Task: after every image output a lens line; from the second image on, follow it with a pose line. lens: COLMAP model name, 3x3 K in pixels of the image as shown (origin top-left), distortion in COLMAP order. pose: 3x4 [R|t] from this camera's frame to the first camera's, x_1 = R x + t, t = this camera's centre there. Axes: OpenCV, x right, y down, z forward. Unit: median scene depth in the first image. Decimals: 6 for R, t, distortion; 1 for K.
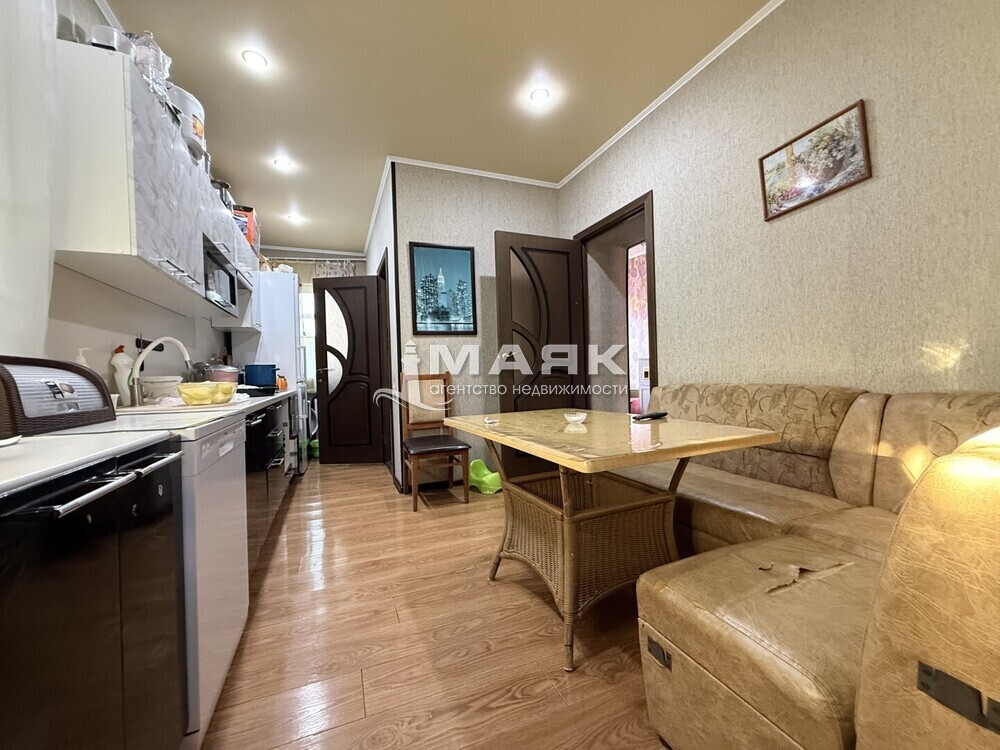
lens RADIAL K [[398.7, 0, 495.6], [0, 398.7, 378.8], [0, 0, 1]] dist [-0.000828, 0.000383]
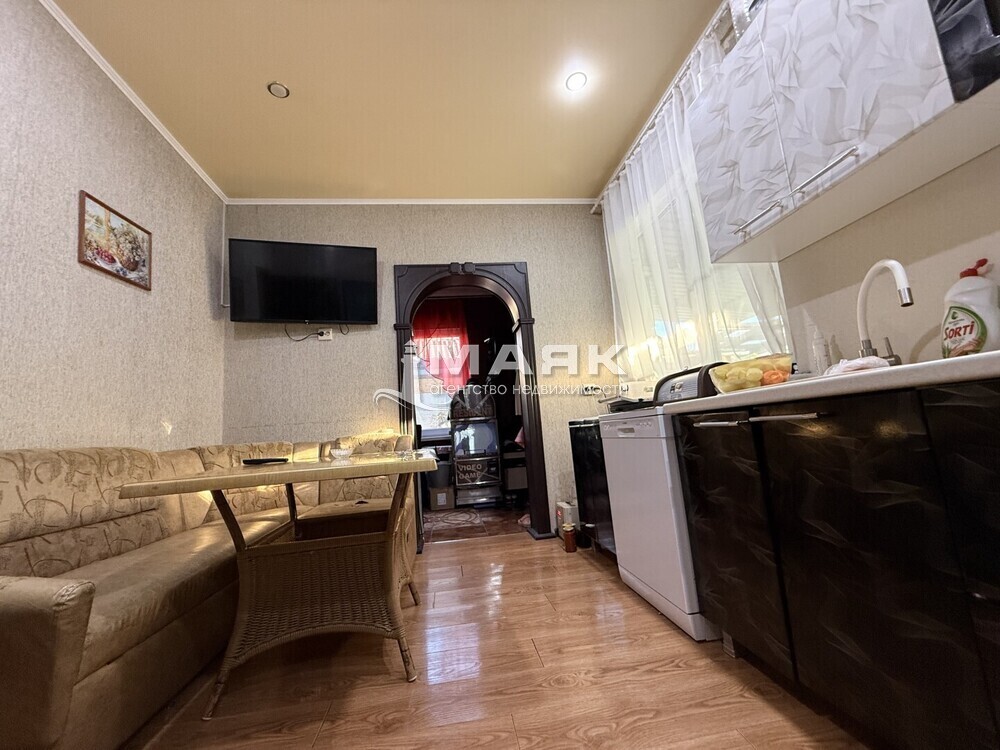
lens RADIAL K [[398.7, 0, 497.3], [0, 398.7, 375.3], [0, 0, 1]] dist [-0.000828, 0.000383]
pose [[-0.962942, 0.139989, 0.230535, -0.371991], [0.109415, 0.984015, -0.140507, 0.075064], [-0.246520, -0.110076, -0.962866, 1.592673]]
